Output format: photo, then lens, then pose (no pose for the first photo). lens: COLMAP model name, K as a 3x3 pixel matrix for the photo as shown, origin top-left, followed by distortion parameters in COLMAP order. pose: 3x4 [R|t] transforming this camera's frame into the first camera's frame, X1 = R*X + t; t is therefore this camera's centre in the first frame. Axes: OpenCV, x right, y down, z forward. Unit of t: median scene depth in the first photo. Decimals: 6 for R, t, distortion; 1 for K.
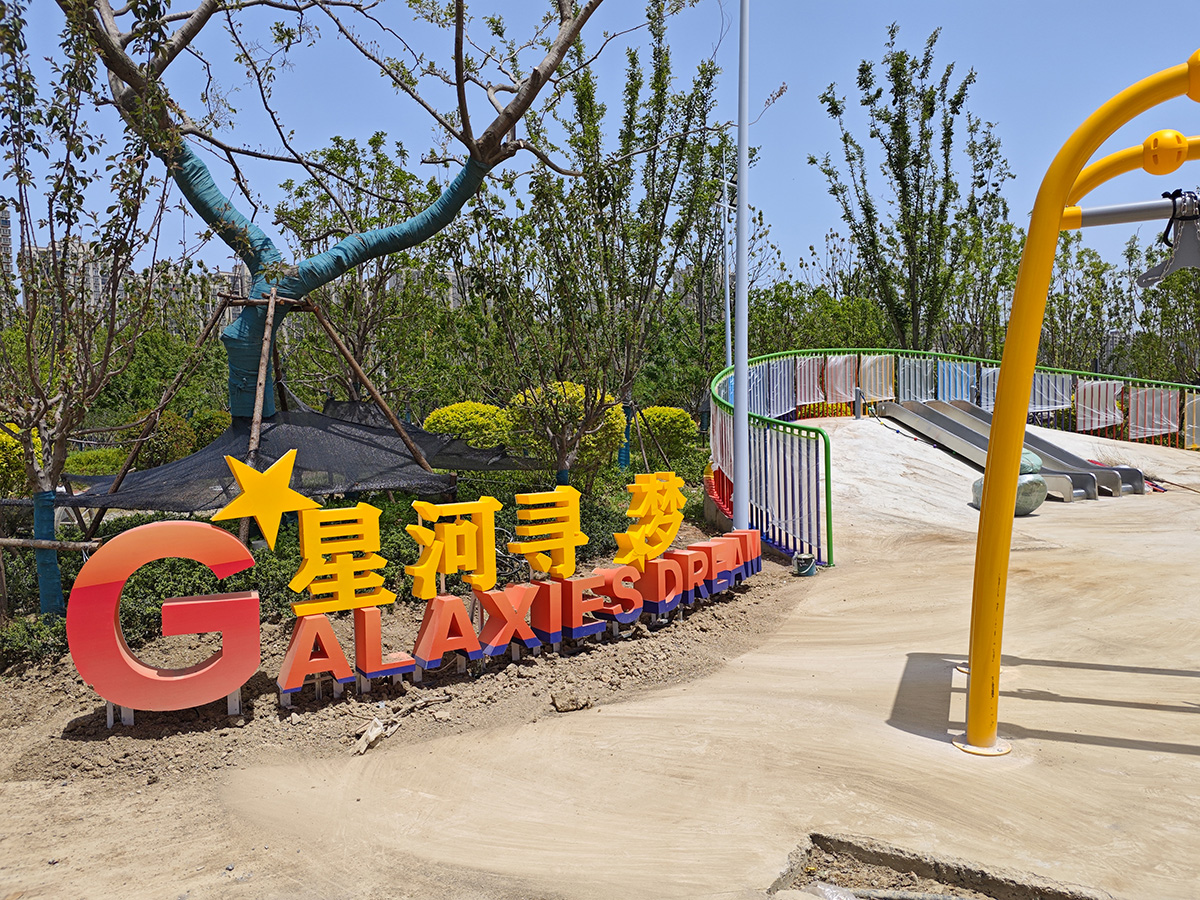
lens RADIAL K [[878.2, 0, 600.0], [0, 878.2, 450.0], [0, 0, 1]] dist [0.003960, -0.004076]
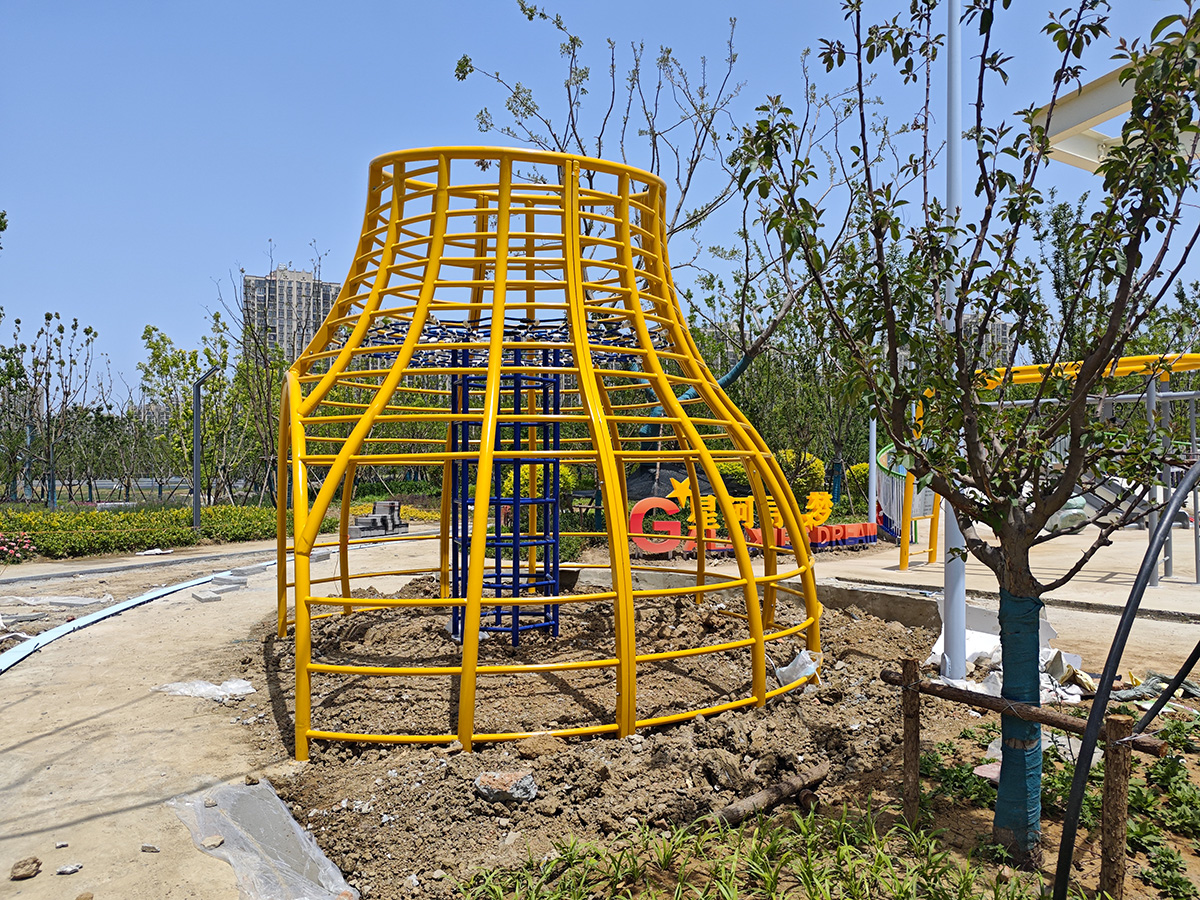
lens RADIAL K [[878.2, 0, 600.0], [0, 878.2, 450.0], [0, 0, 1]] dist [0.003960, -0.004076]
pose [[0.958919, 0.014902, -0.283289, 0.173899], [-0.031609, 0.998014, -0.054495, 0.063444], [0.281914, 0.061210, 0.957485, -1.573794]]
